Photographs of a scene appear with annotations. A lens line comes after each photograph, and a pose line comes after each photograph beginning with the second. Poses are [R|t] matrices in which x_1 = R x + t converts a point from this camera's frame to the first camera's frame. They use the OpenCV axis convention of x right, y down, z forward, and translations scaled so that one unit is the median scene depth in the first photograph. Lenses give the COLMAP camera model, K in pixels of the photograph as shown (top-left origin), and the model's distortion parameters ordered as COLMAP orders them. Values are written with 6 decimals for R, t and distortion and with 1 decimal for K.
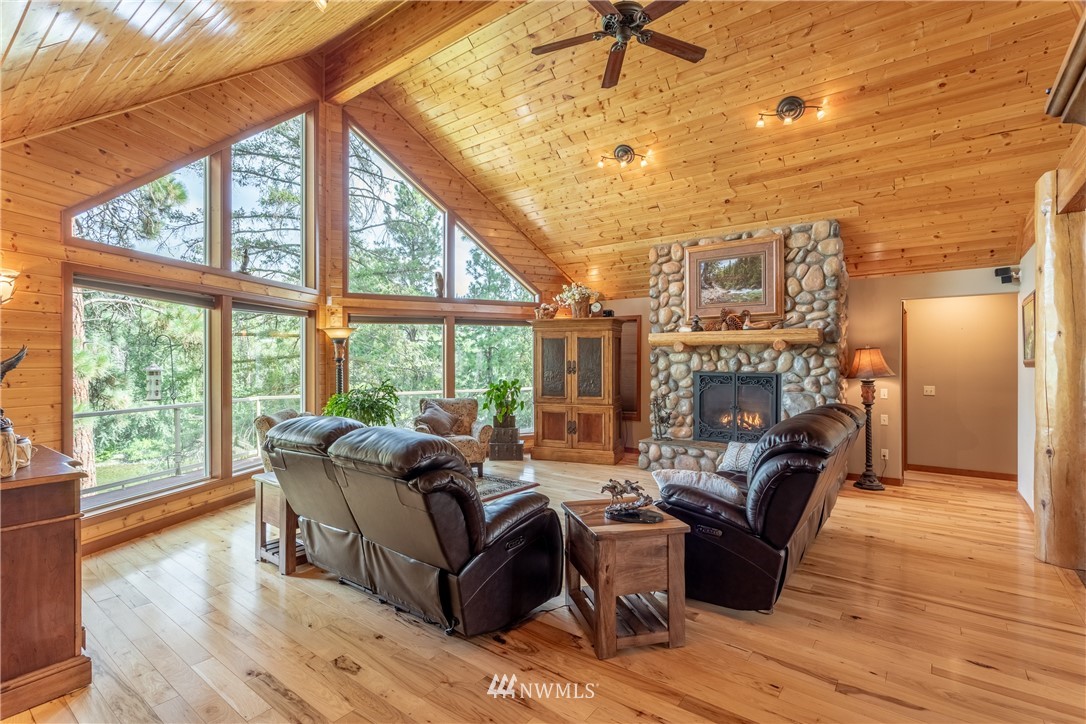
lens RADIAL K [[516.1, 0, 543.0], [0, 516.1, 362.0], [0, 0, 1]] dist [0.001397, 0.000176]
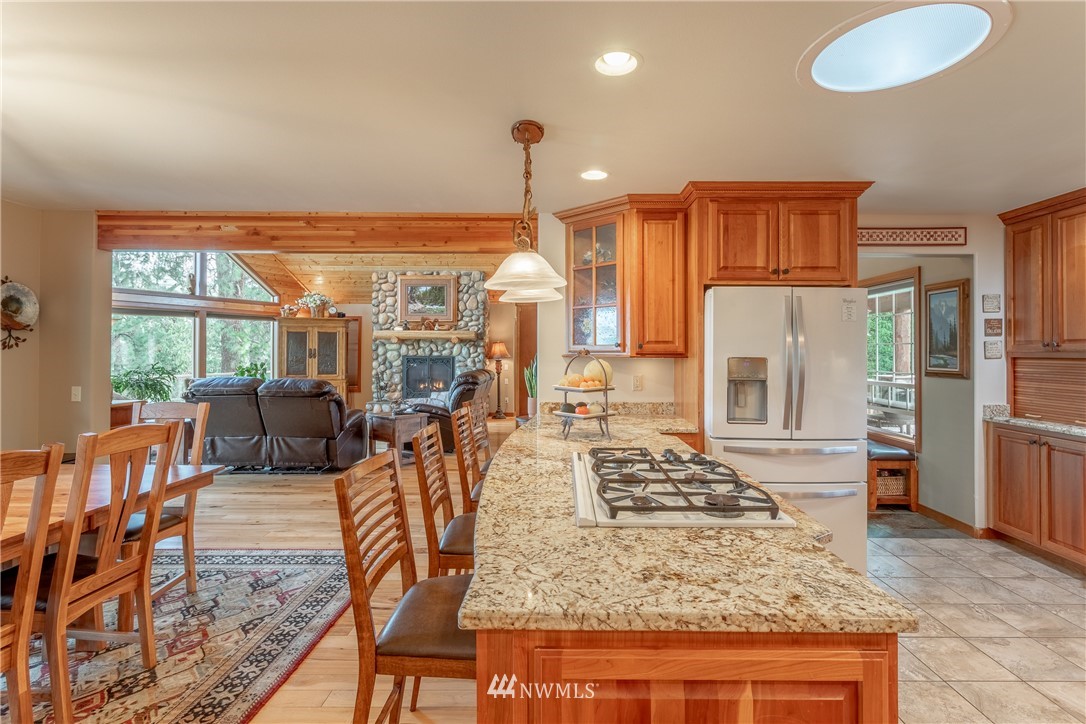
lens RADIAL K [[523.4, 0, 555.7], [0, 523.4, 348.6], [0, 0, 1]] dist [-0.000183, 0.000090]
pose [[0.797994, 0.006873, 0.602626, -0.291905], [-0.001436, 0.999954, -0.009504, 0.011109], [-0.602664, 0.006719, 0.797967, -0.536183]]
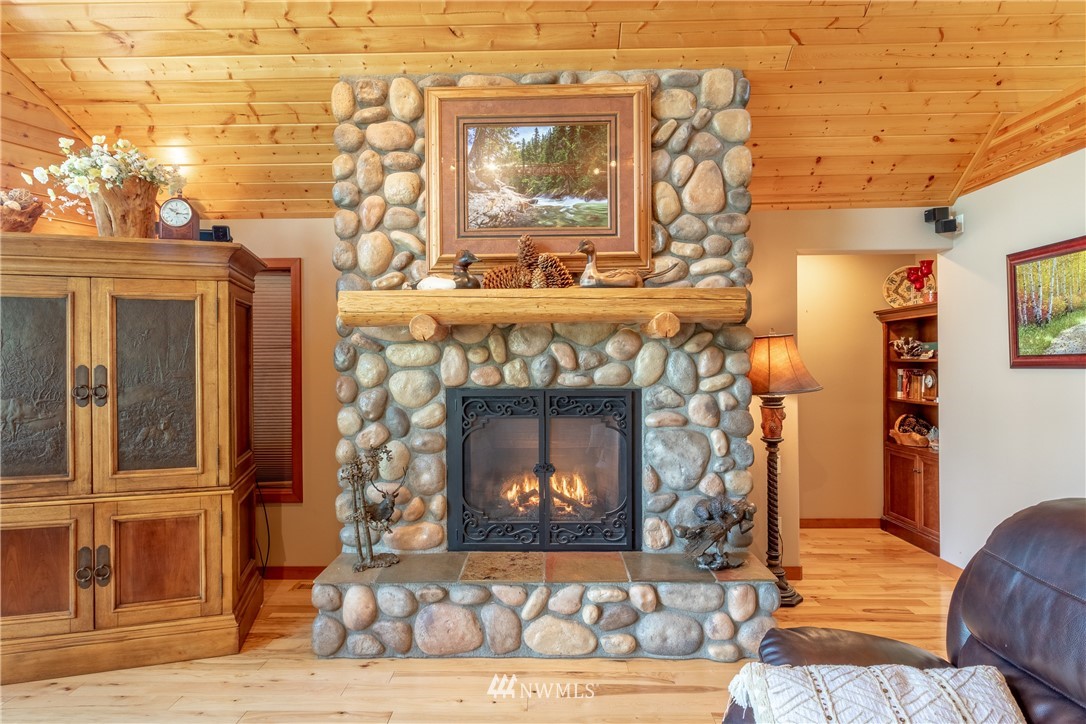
lens RADIAL K [[584.3, 0, 543.0], [0, 584.3, 362.0], [0, 0, 1]] dist [0.000558, 0.000159]
pose [[0.804910, -0.005710, 0.593369, 0.073090], [0.009968, 0.999943, -0.003899, -0.000189], [-0.593313, 0.009053, 0.804921, 0.578907]]
